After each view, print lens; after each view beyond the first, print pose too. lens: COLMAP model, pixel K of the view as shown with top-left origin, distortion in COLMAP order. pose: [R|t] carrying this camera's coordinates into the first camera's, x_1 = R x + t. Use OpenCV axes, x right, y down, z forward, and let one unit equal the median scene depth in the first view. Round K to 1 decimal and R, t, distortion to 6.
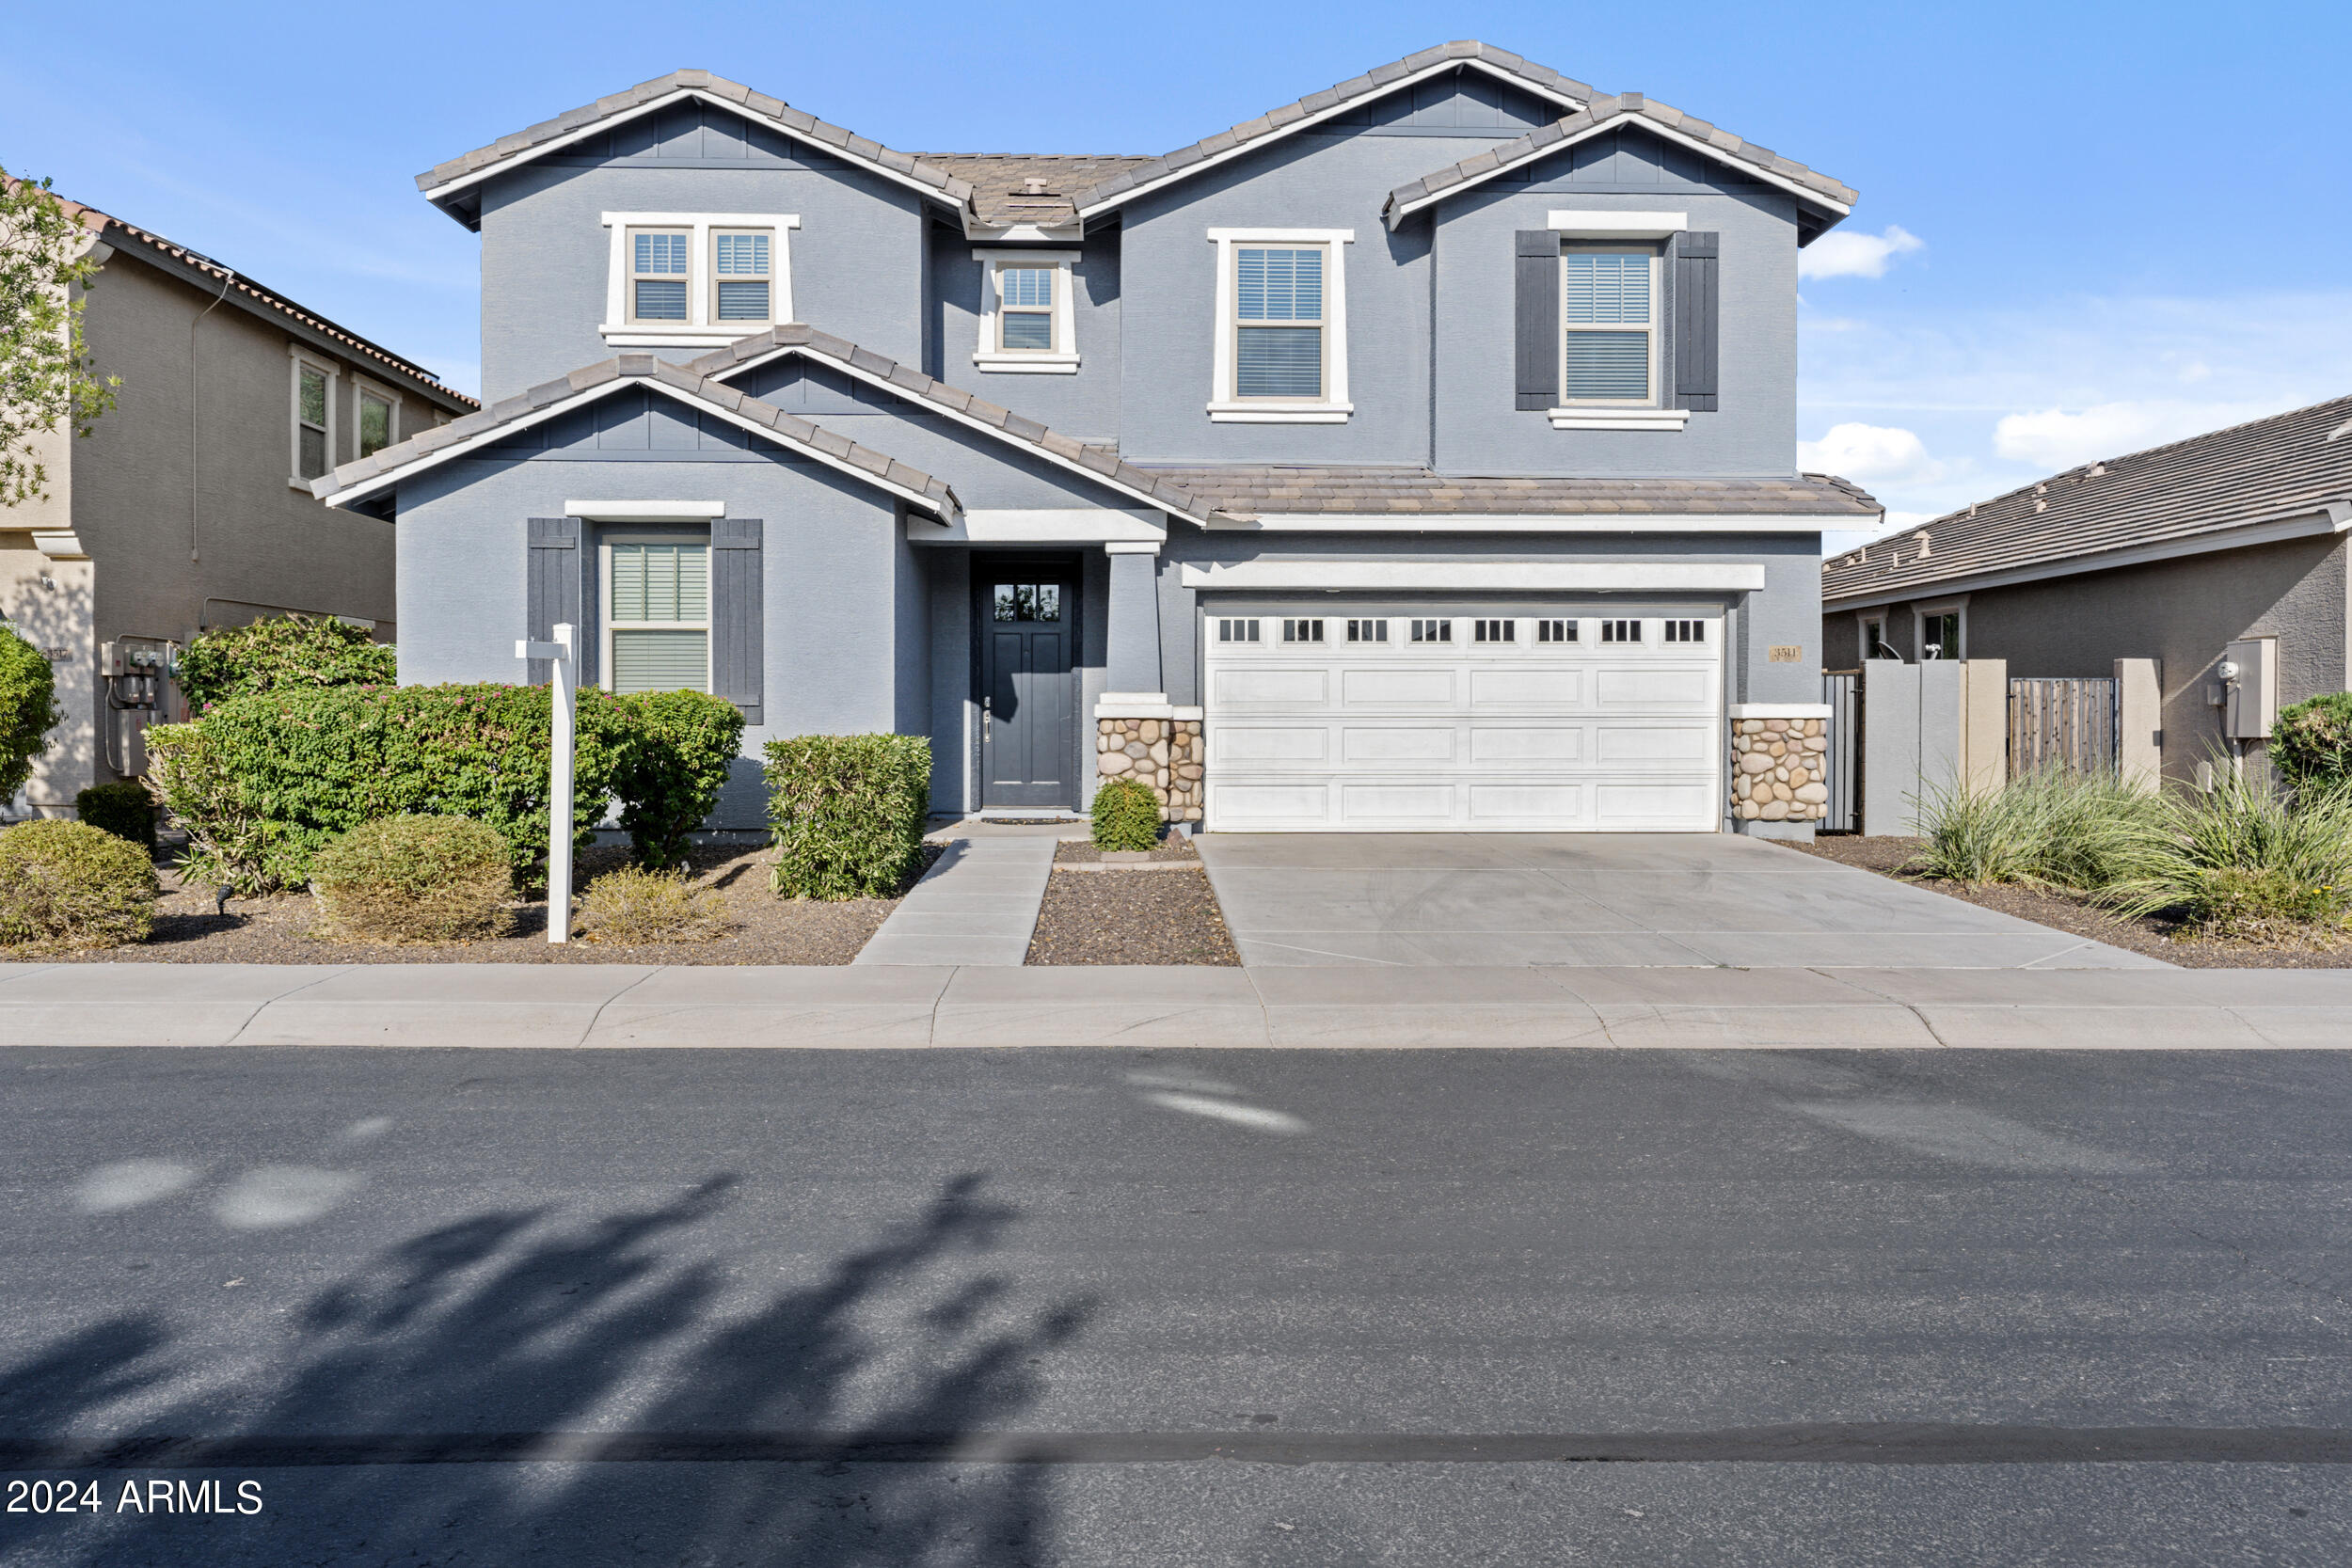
lens RADIAL K [[1898.1, 0, 1176.0], [0, 1898.1, 784.0], [0, 0, 1]] dist [0.000766, 0.000294]
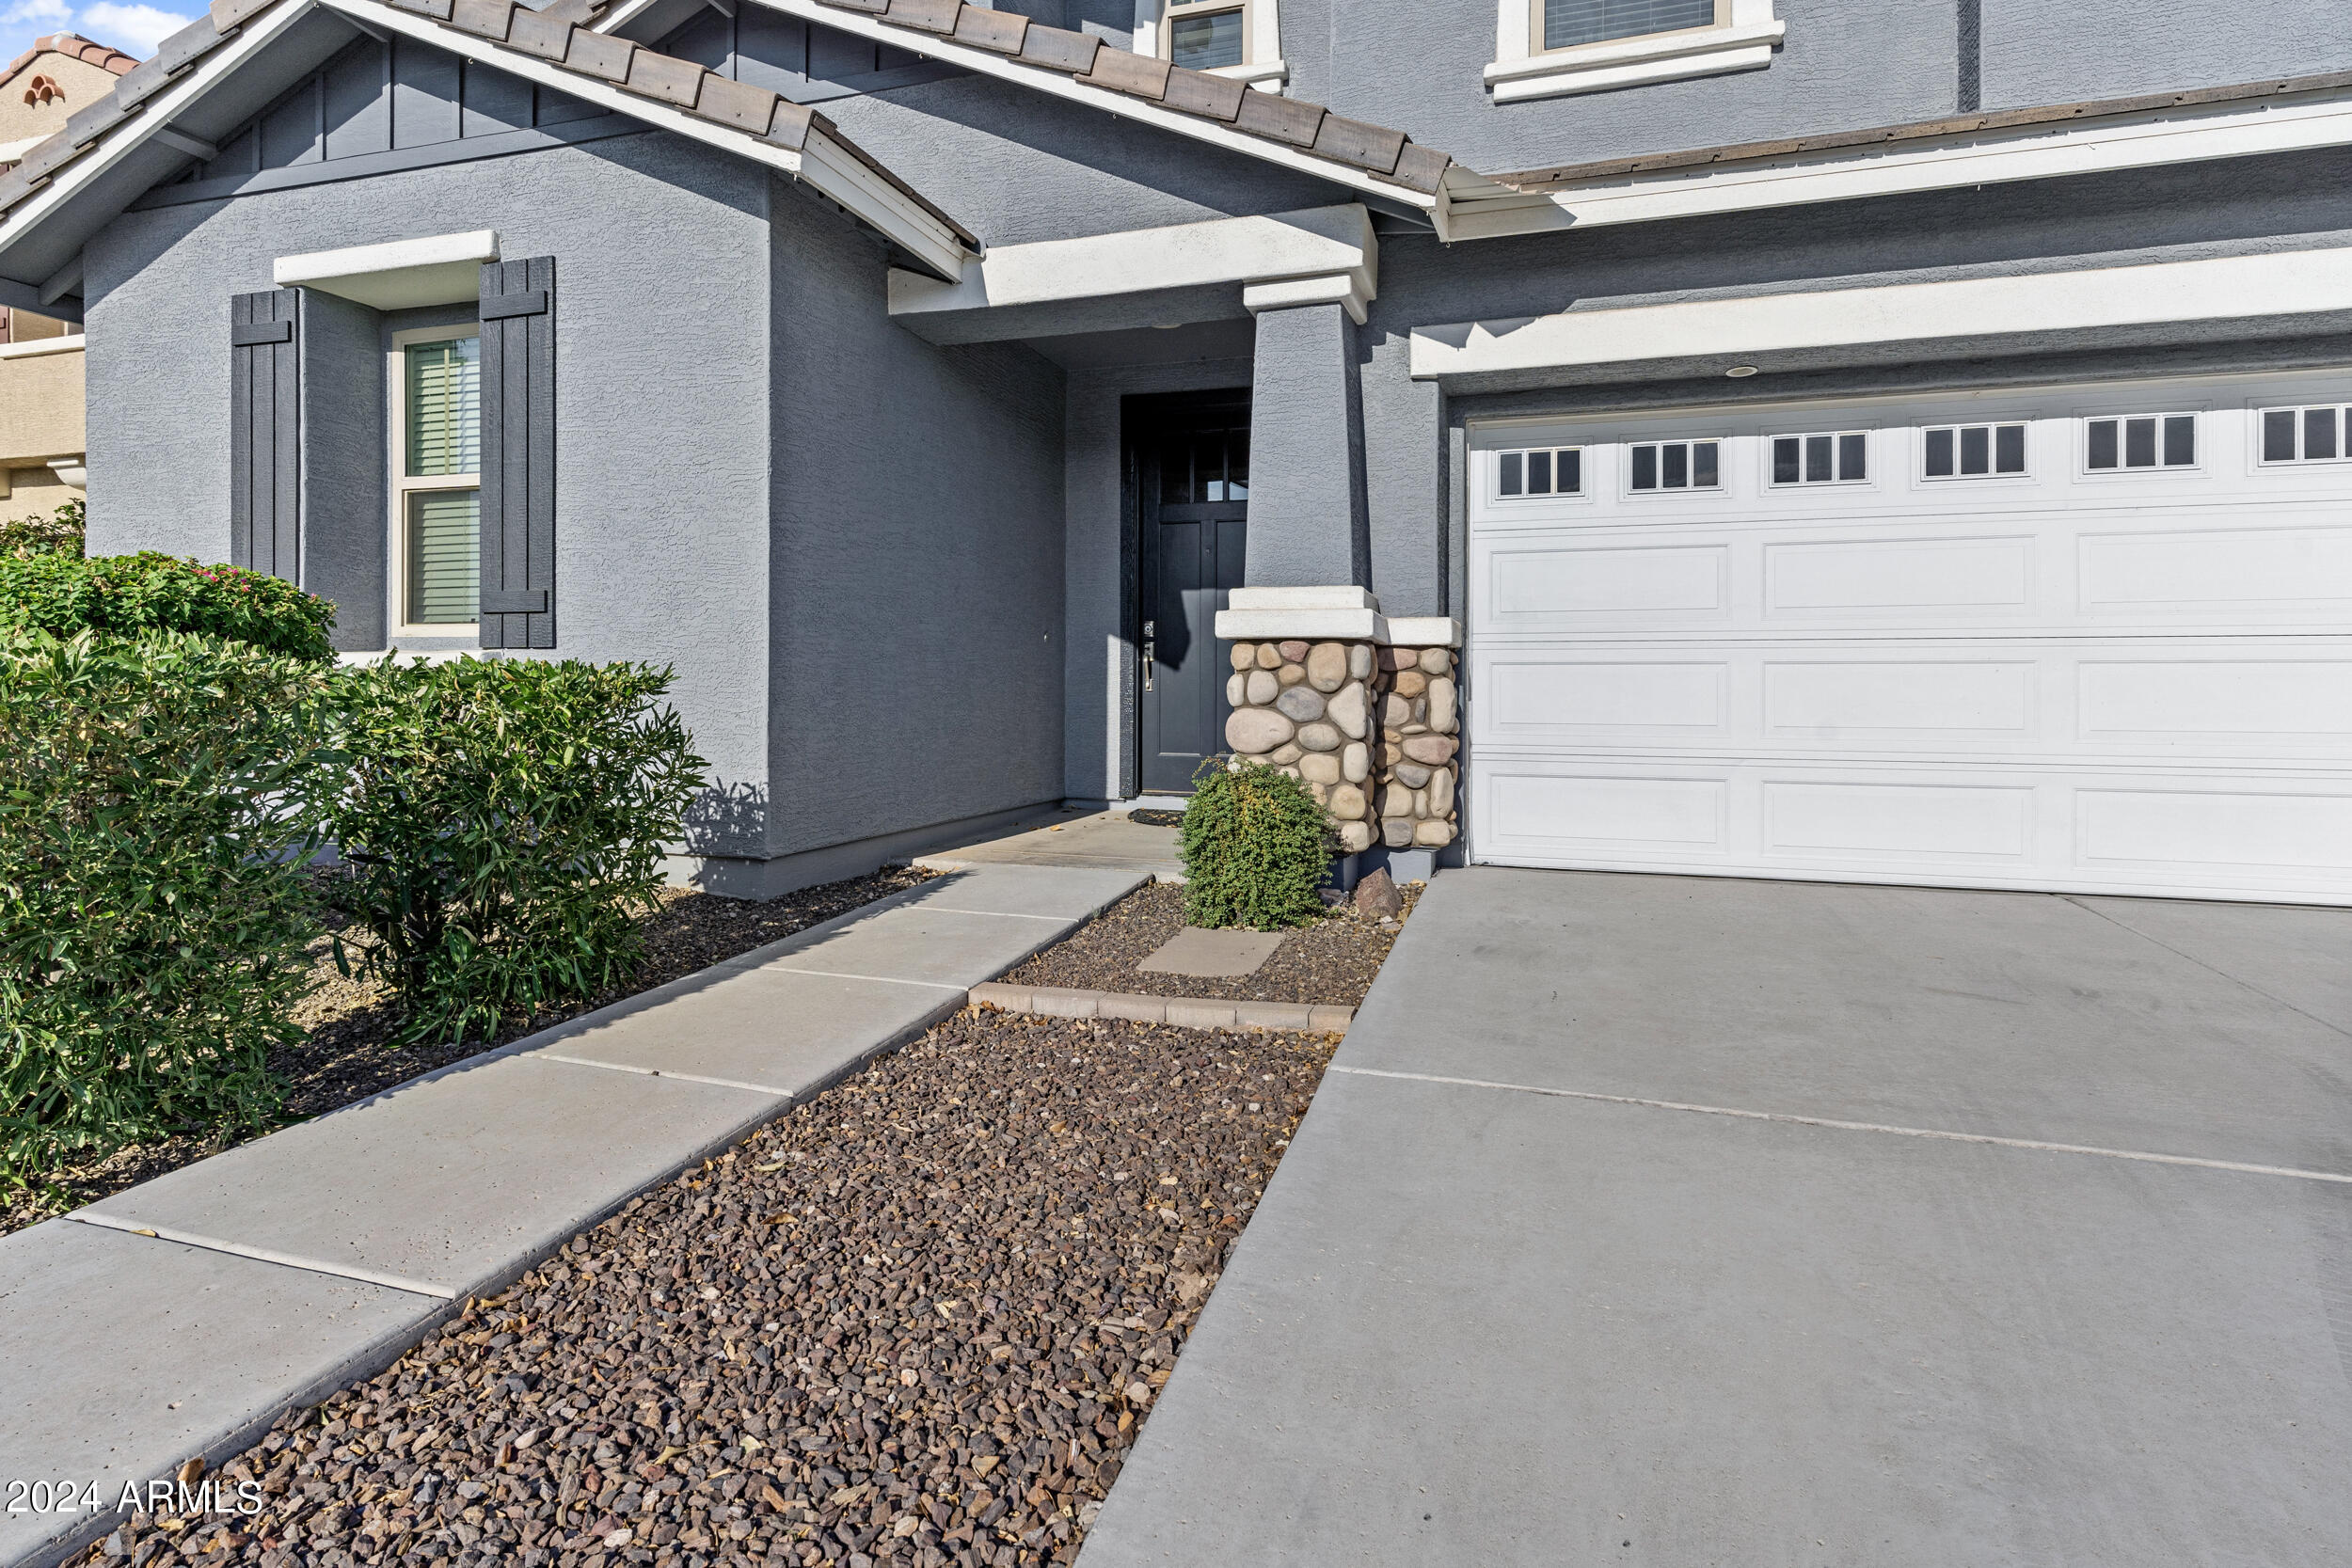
lens RADIAL K [[1188.4, 0, 1174.5], [0, 1188.4, 690.0], [0, 0, 1]] dist [0.000754, 0.000145]
pose [[0.942553, 0.003773, -0.334036, 0.049344], [-0.015810, 0.999320, -0.033323, -0.010443], [0.333683, 0.036689, 0.941971, 0.686666]]
